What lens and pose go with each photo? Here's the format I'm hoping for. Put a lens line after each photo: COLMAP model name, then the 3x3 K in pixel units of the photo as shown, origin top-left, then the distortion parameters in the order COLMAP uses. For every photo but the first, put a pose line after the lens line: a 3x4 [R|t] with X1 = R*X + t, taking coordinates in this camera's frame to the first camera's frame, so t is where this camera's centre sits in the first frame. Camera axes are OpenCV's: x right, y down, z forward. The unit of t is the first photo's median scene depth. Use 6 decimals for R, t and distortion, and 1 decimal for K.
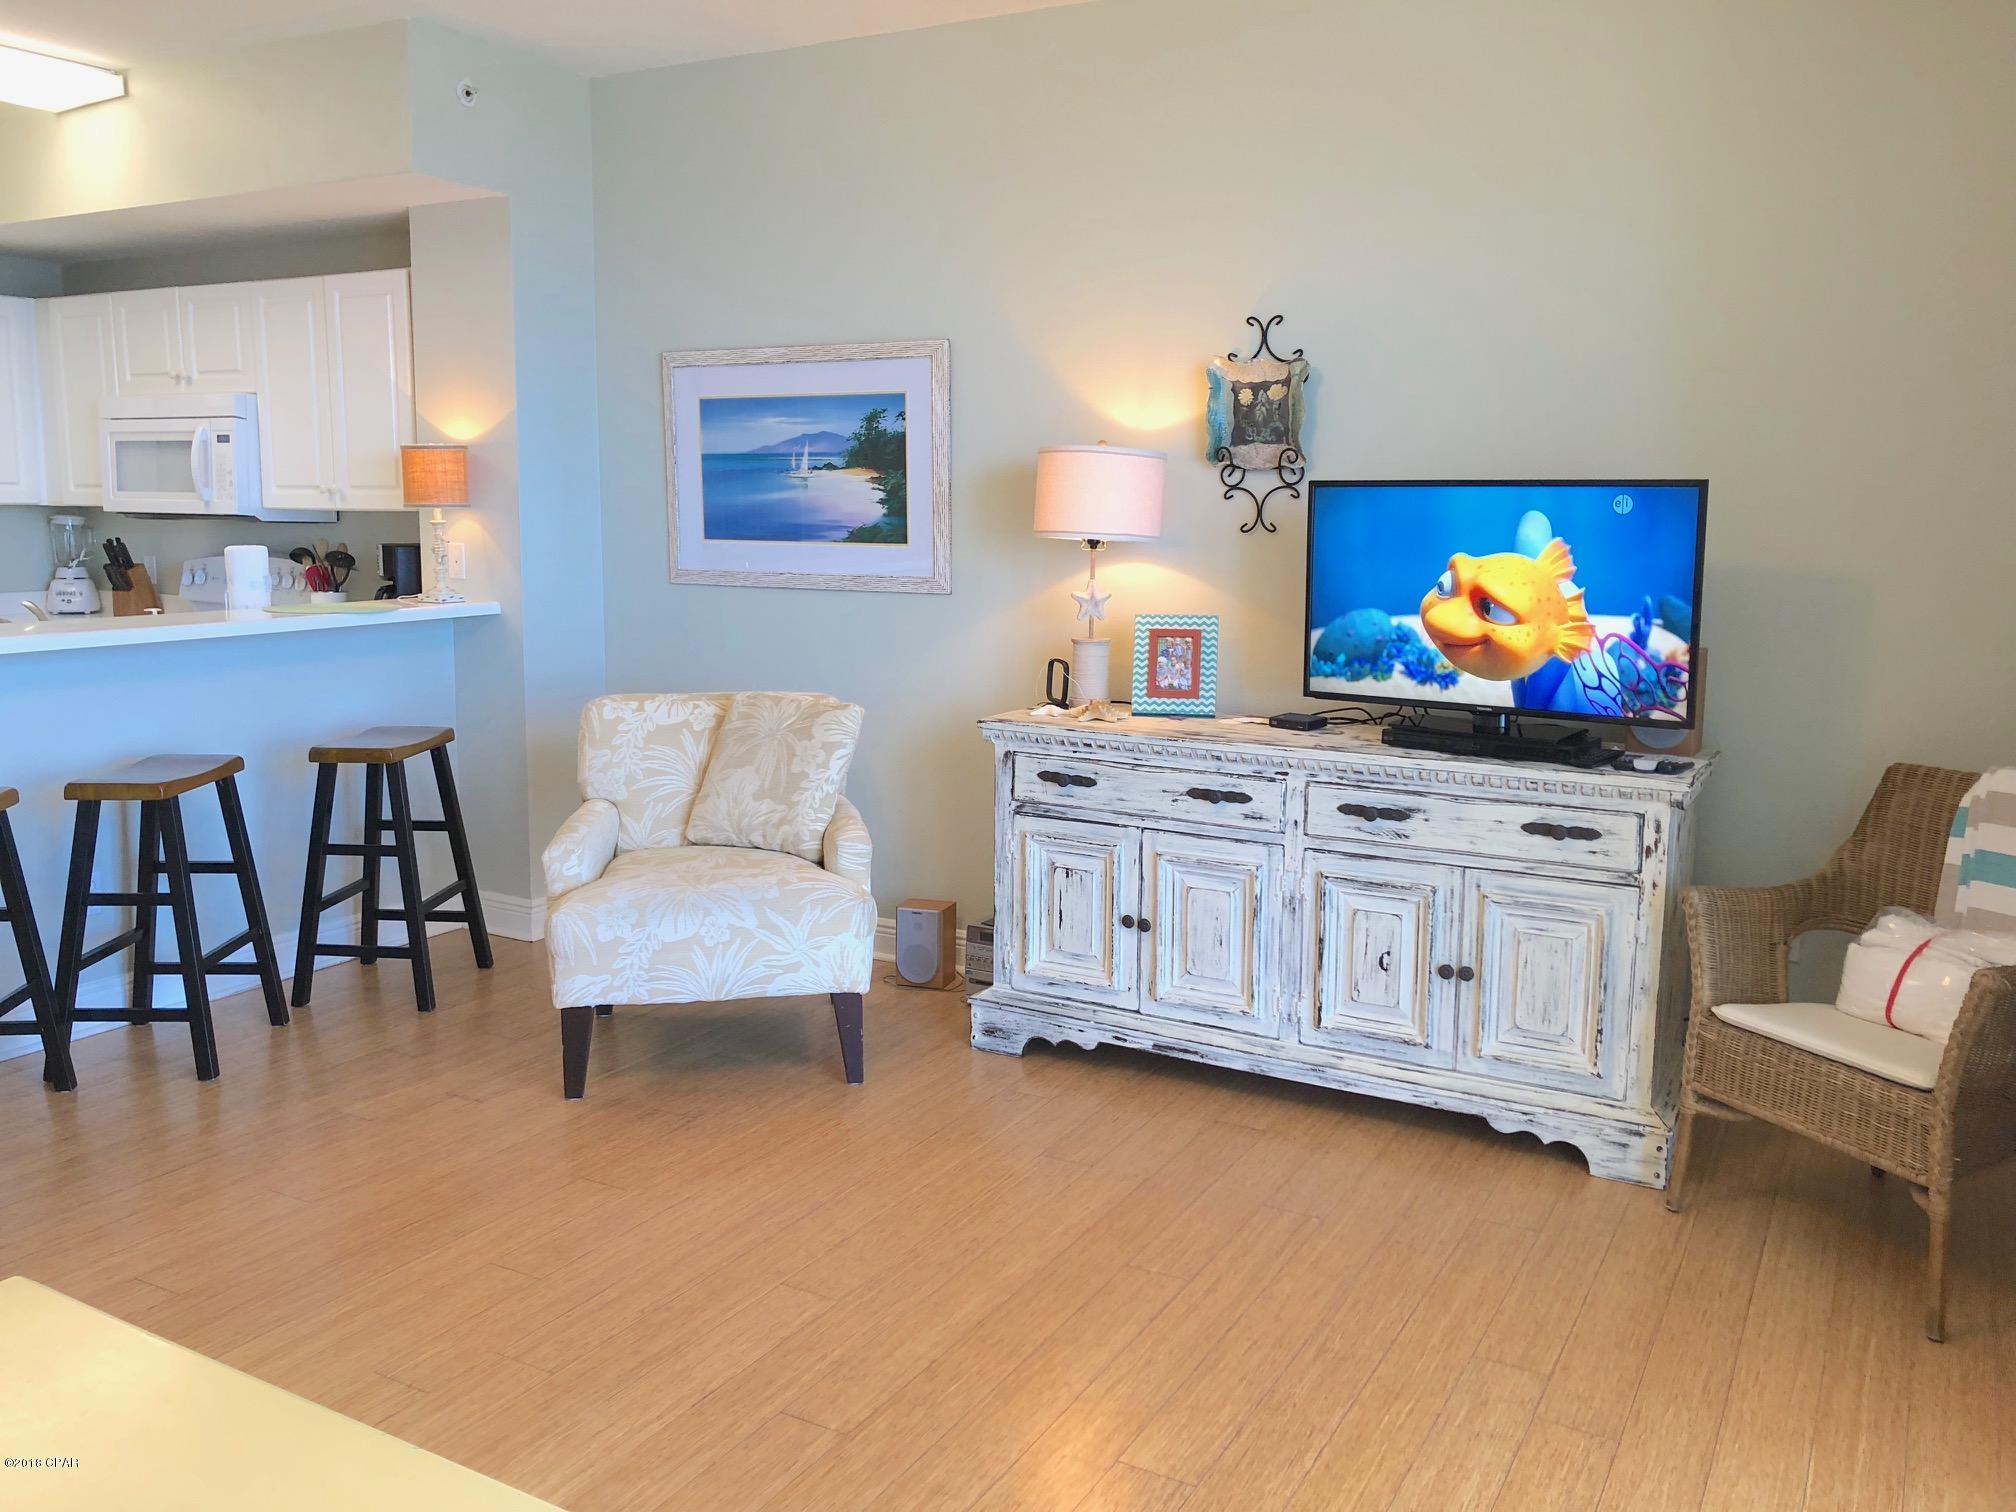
lens RADIAL K [[1655.2, 0, 1011.0], [0, 1655.2, 720.1], [0, 0, 1]] dist [0.065344, -0.098054]
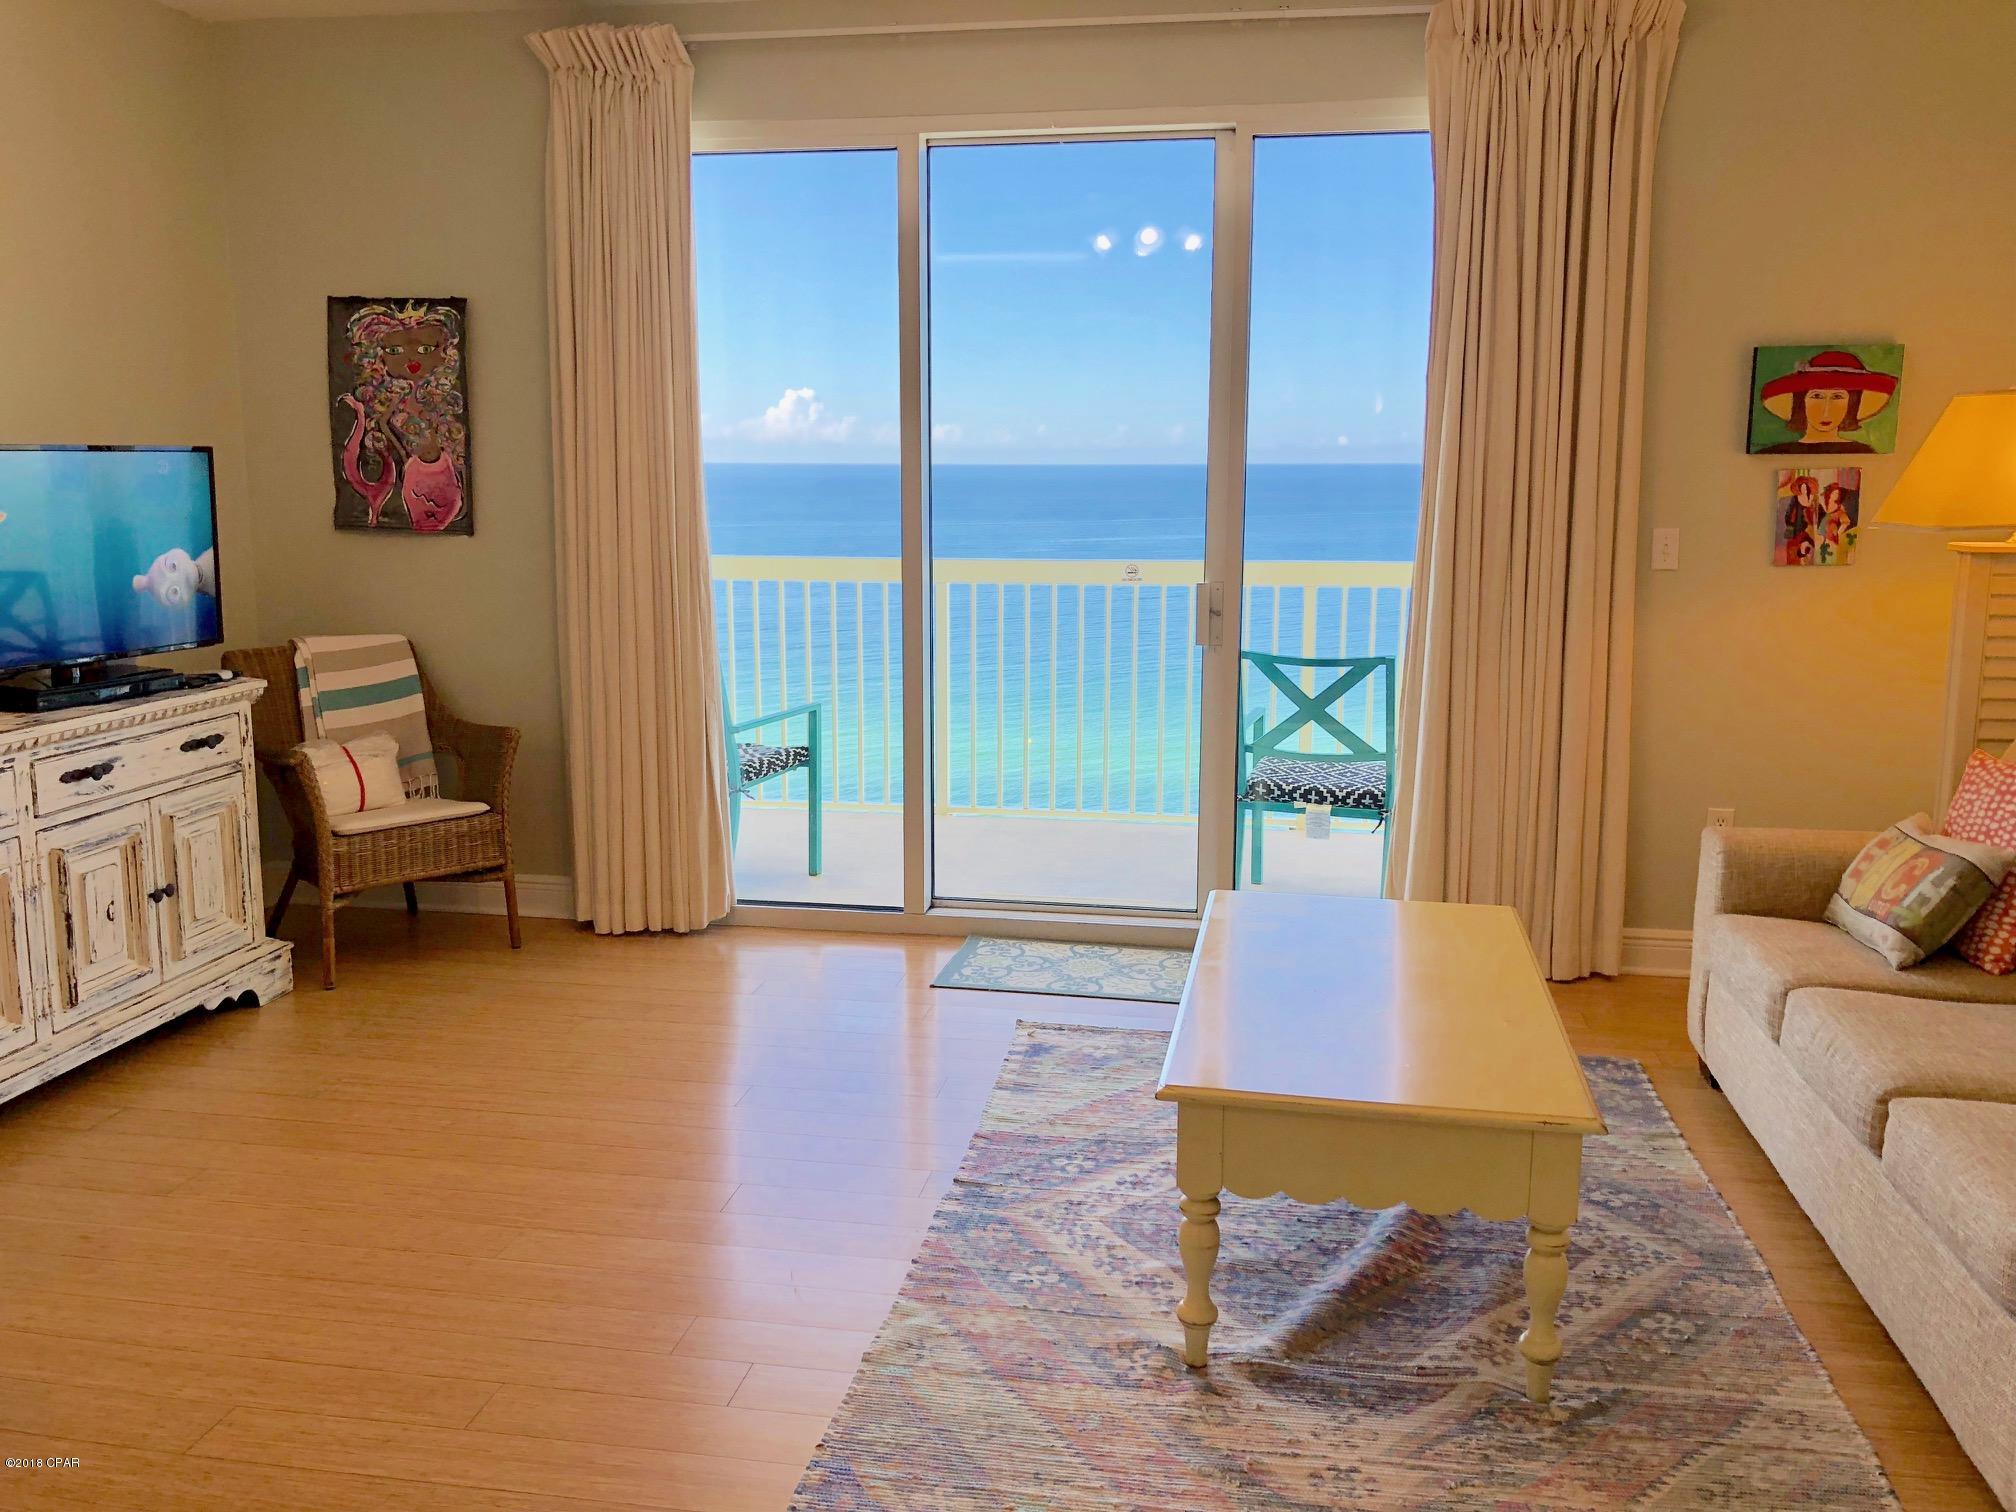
lens RADIAL K [[1665.7, 0, 1002.0], [0, 1665.7, 725.8], [0, 0, 1]] dist [0.006333, 0.003252]
pose [[-0.334277, -0.158246, 0.929095, -0.838765], [0.120192, 0.970596, 0.208558, -0.108495], [-0.934780, 0.181386, -0.305428, 0.718704]]
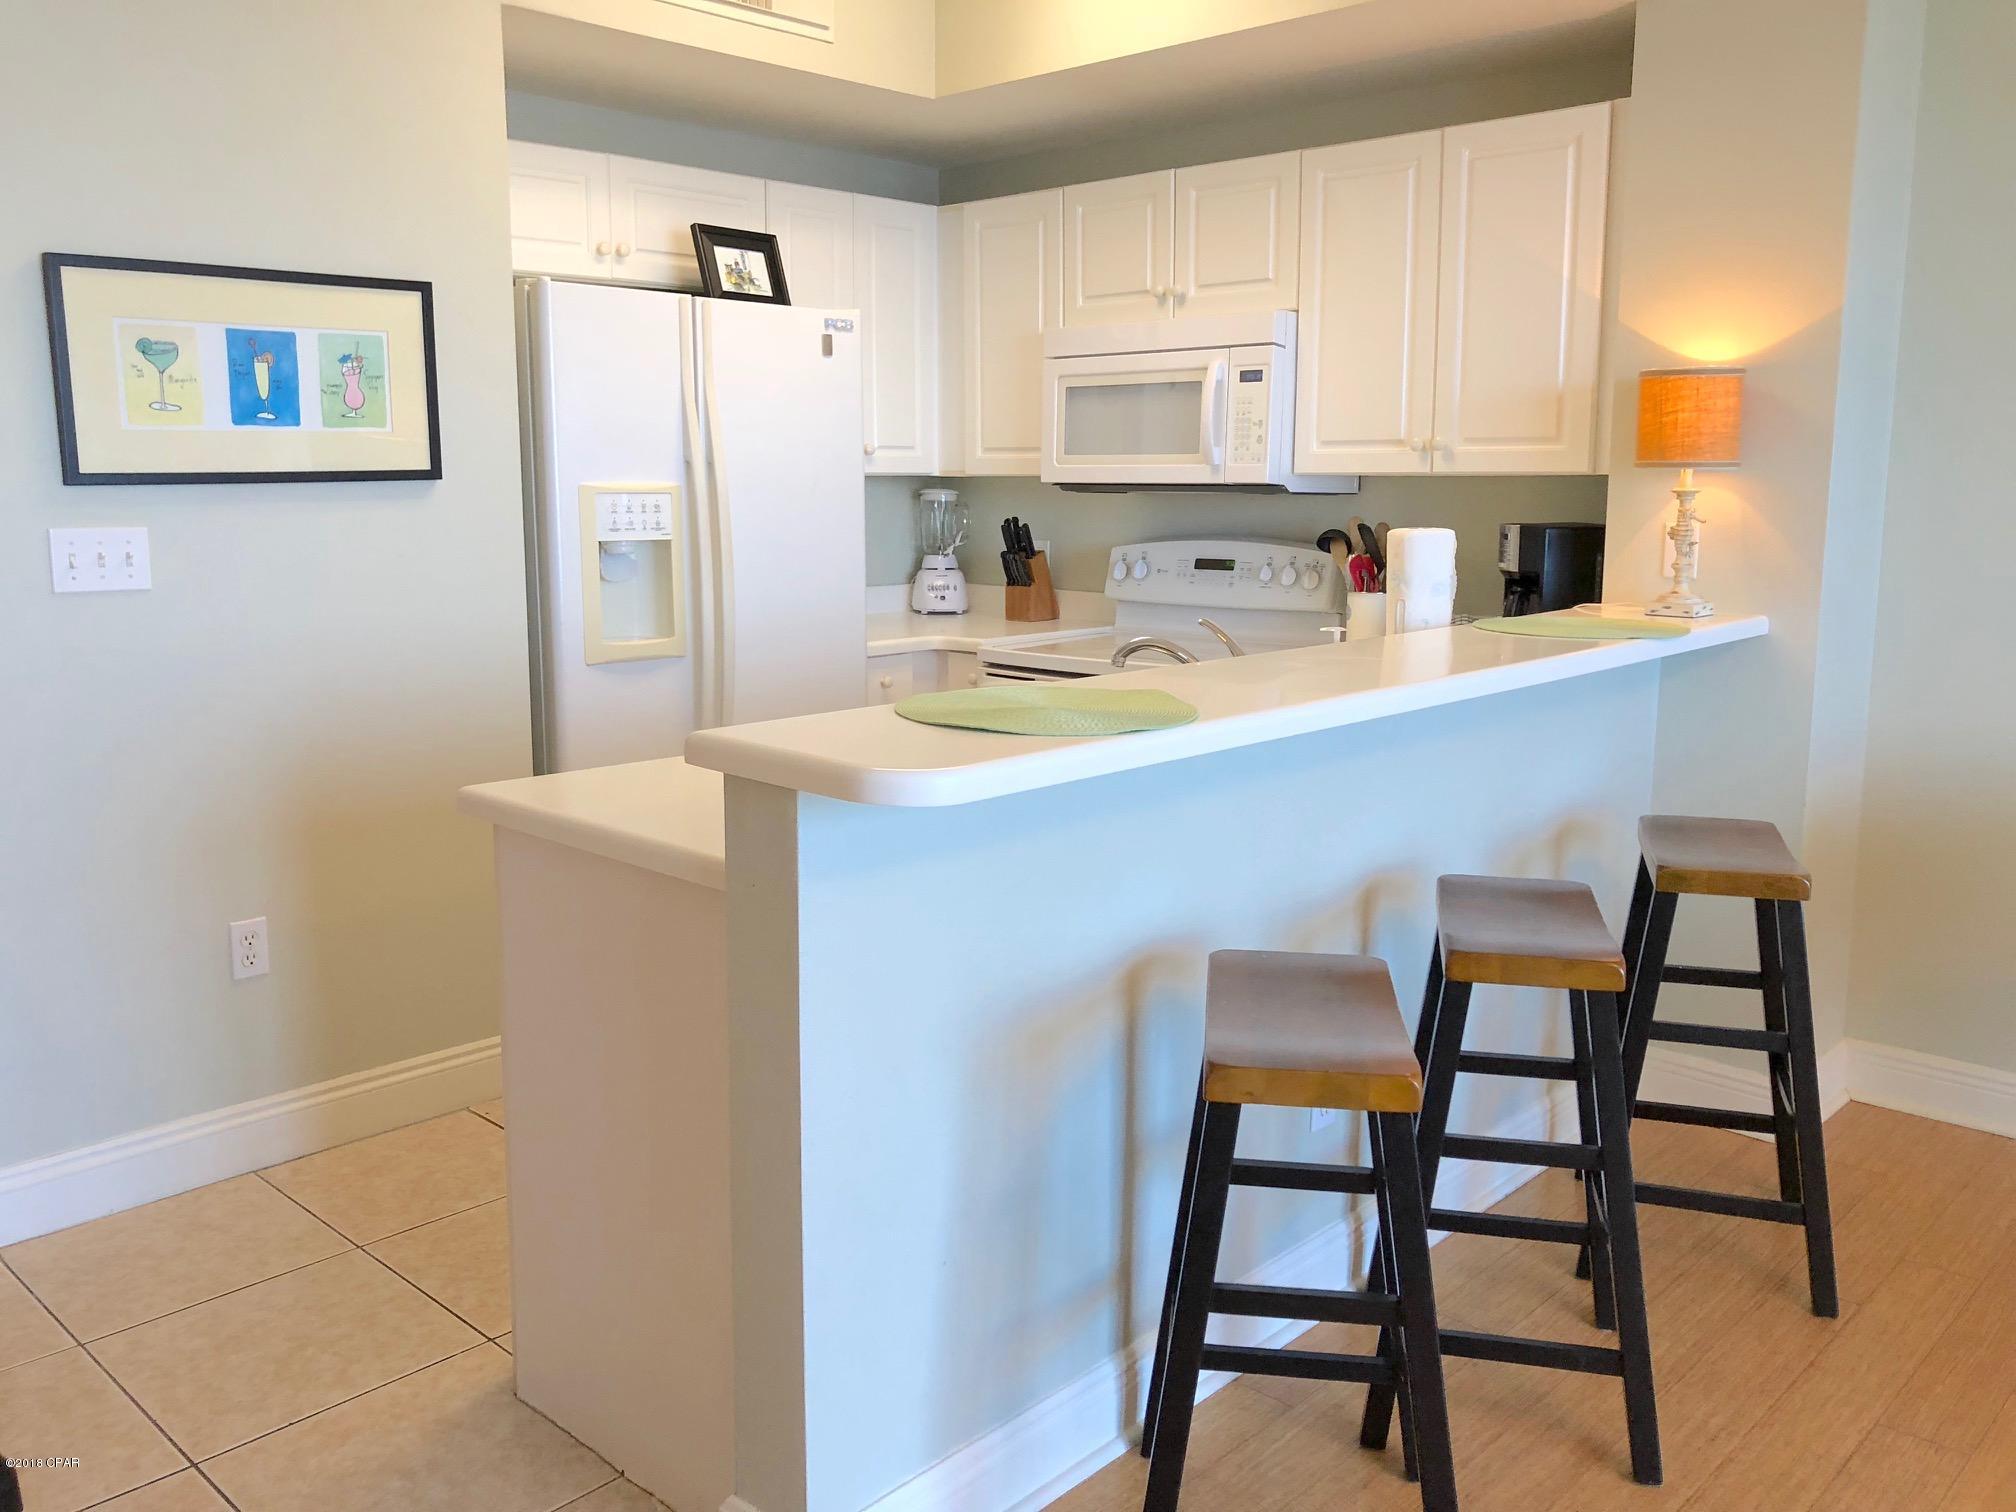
lens RADIAL K [[1665.7, 0, 1002.0], [0, 1665.7, 725.8], [0, 0, 1]] dist [0.006333, 0.003252]
pose [[0.968015, 0.031172, -0.248950, -0.552249], [-0.027739, 0.999466, 0.017285, -0.041112], [0.249356, -0.009826, 0.968362, 0.403713]]
